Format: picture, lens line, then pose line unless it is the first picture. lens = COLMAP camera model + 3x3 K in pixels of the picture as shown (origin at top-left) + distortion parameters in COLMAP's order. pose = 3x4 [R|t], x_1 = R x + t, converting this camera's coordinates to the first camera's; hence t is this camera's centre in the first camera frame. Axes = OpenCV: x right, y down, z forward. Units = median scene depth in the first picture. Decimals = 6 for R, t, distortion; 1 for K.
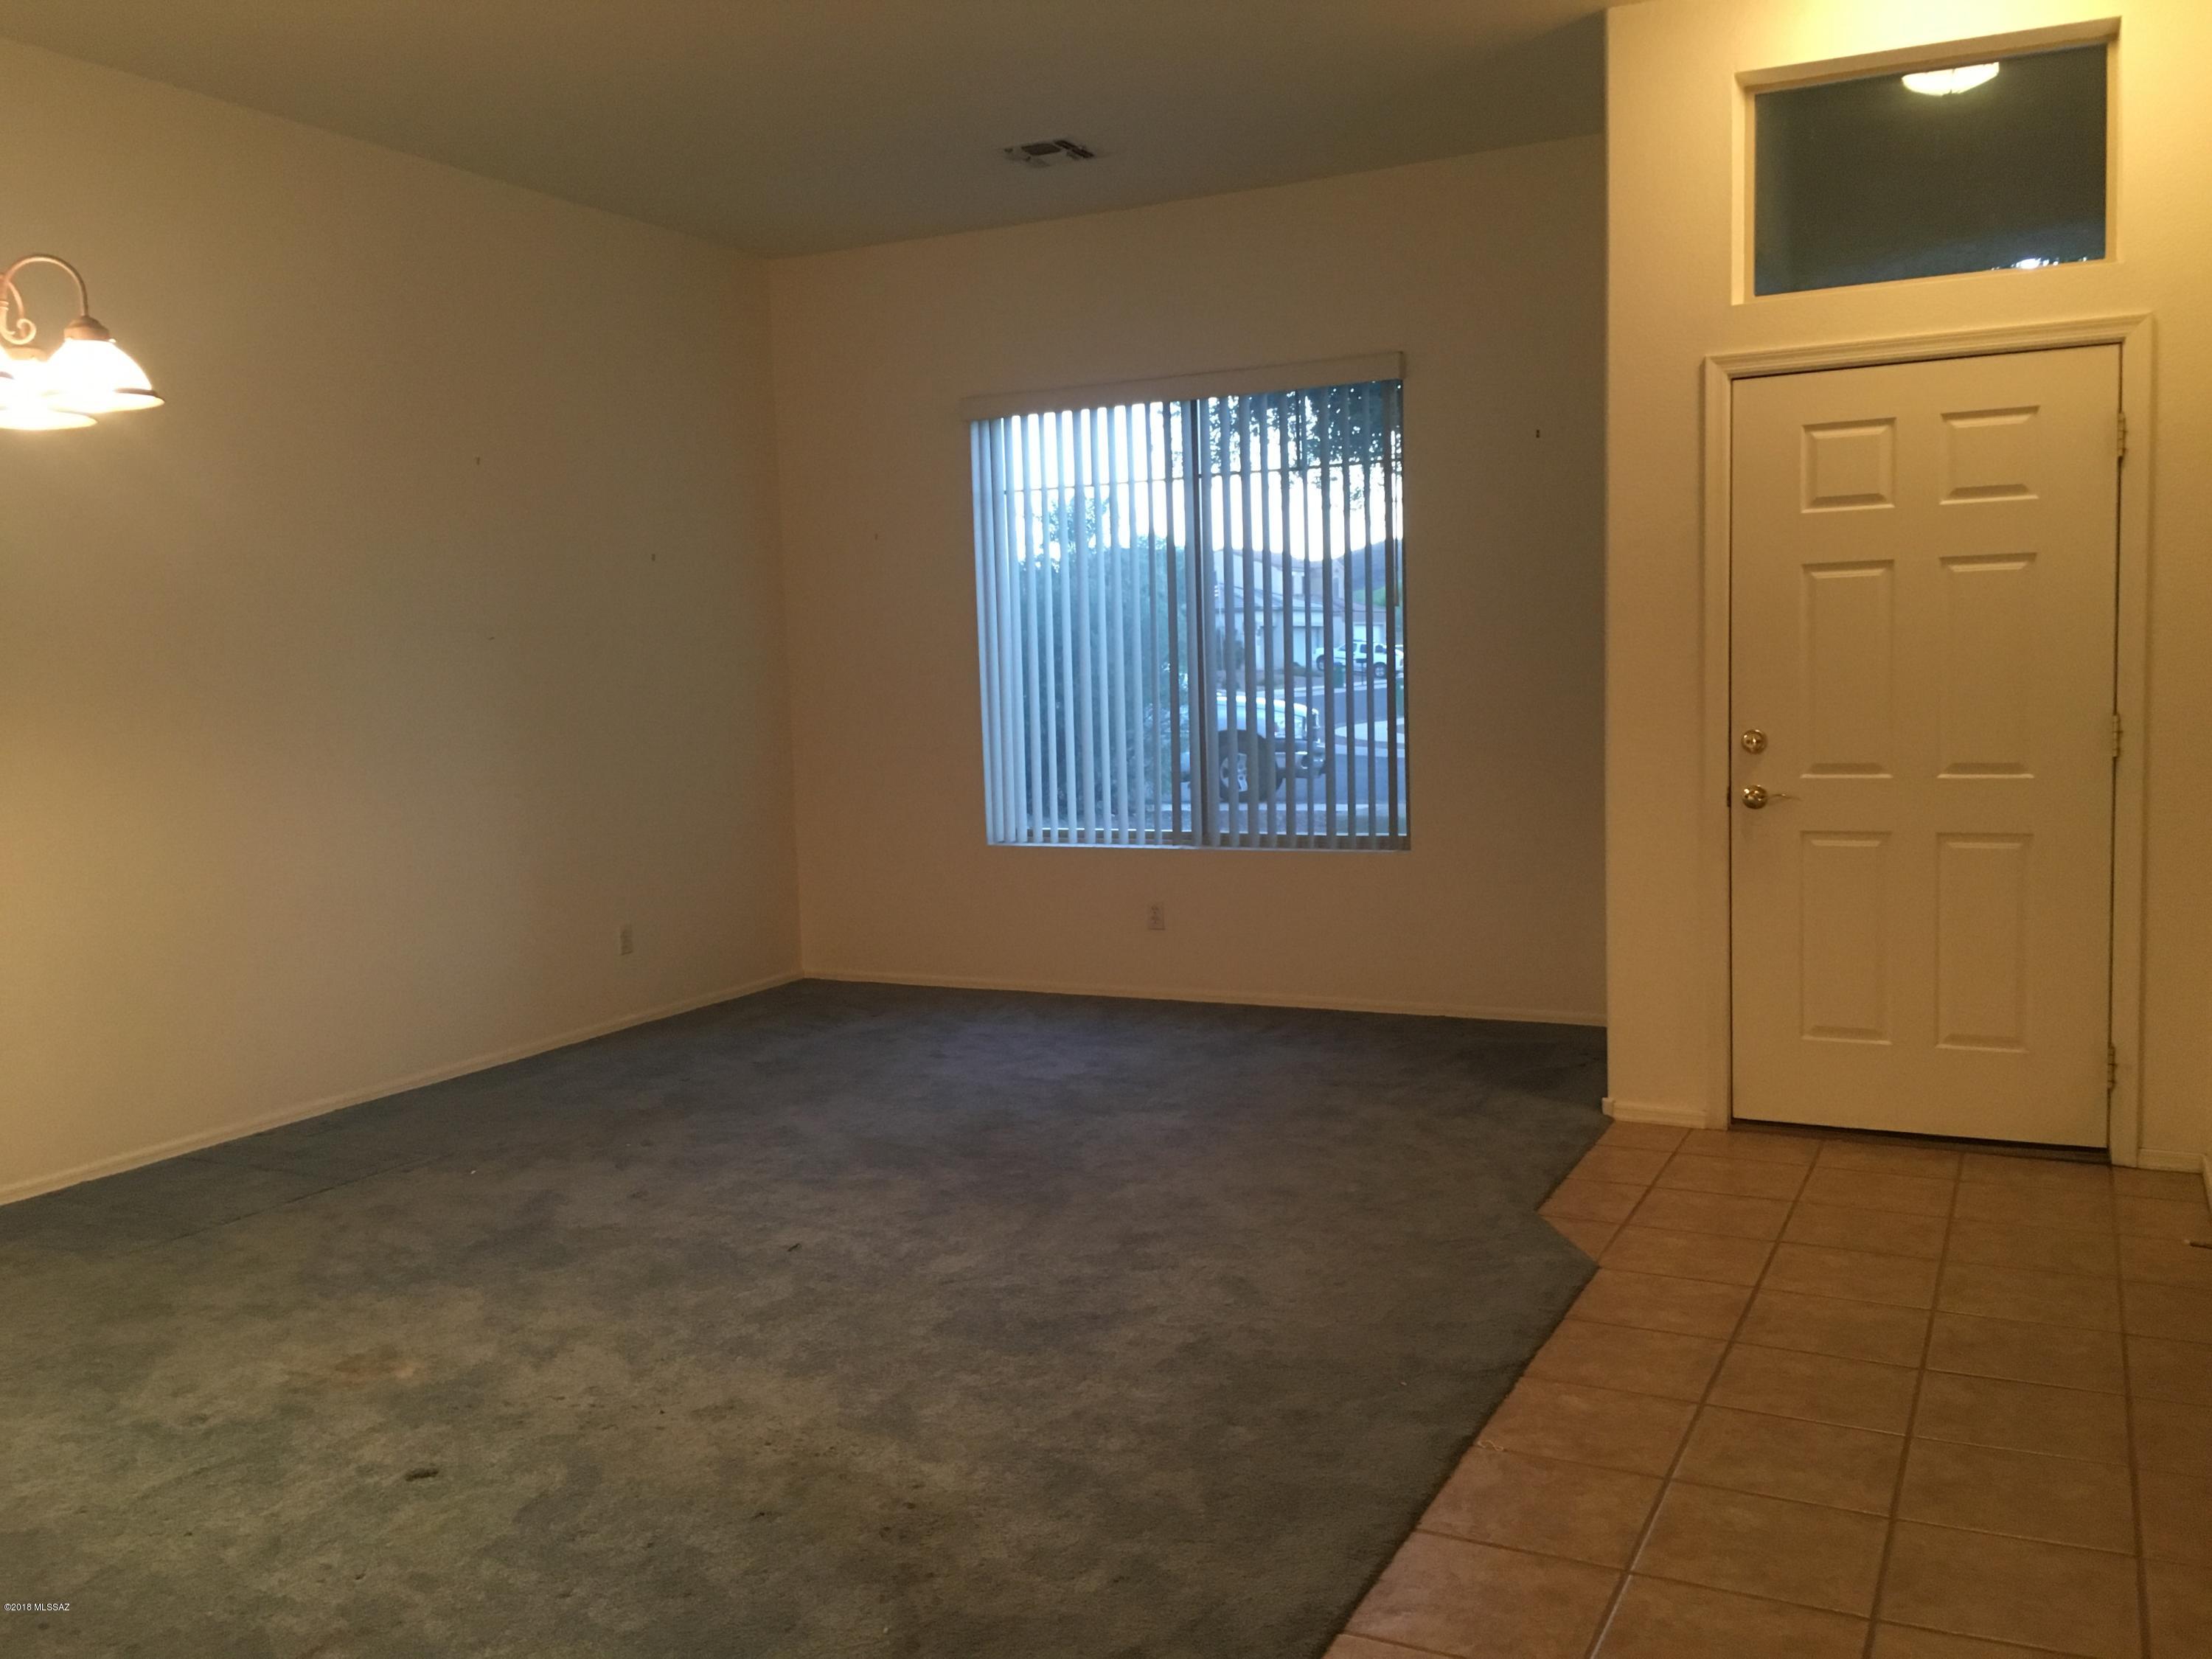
lens RADIAL K [[1892.0, 0, 1097.3], [0, 1892.0, 821.0], [0, 0, 1]] dist [0.065113, -0.103285]
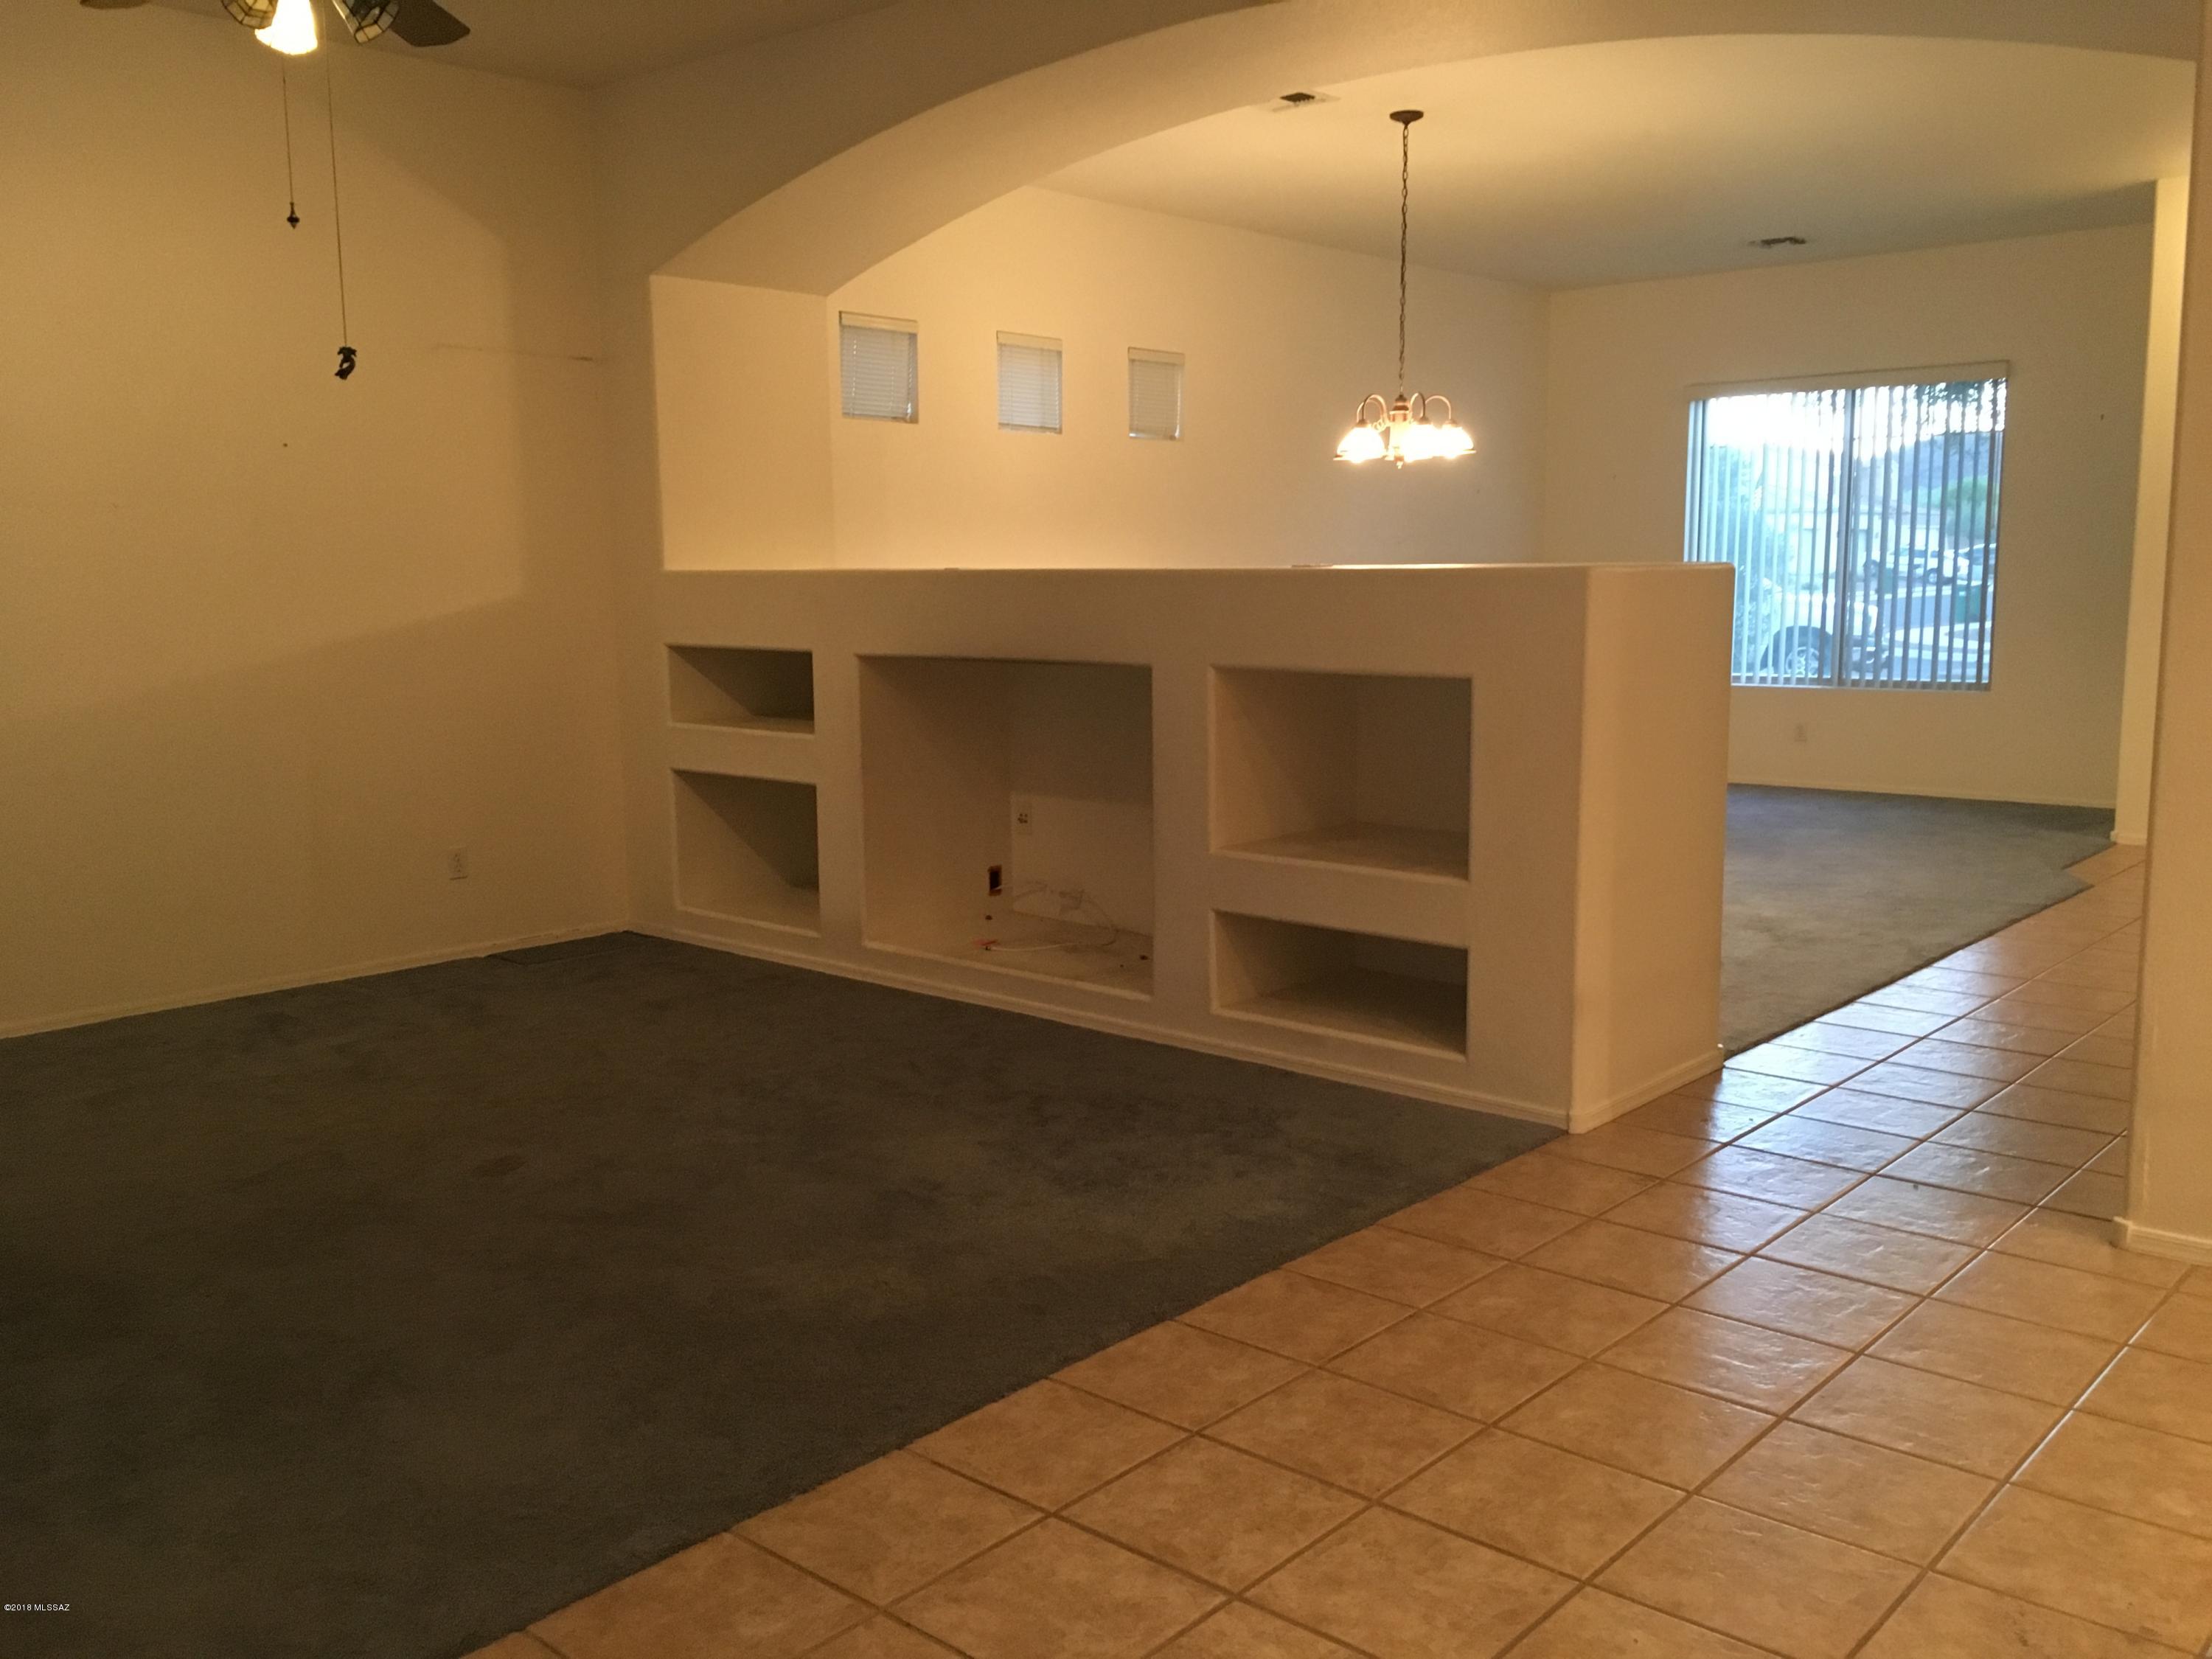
lens RADIAL K [[1892.0, 0, 1097.3], [0, 1892.0, 821.0], [0, 0, 1]] dist [0.065113, -0.103285]
pose [[0.965974, 0.057491, -0.252170, -0.126055], [-0.043680, 0.997240, 0.060035, 0.054766], [0.254925, -0.046978, 0.965819, -0.624147]]
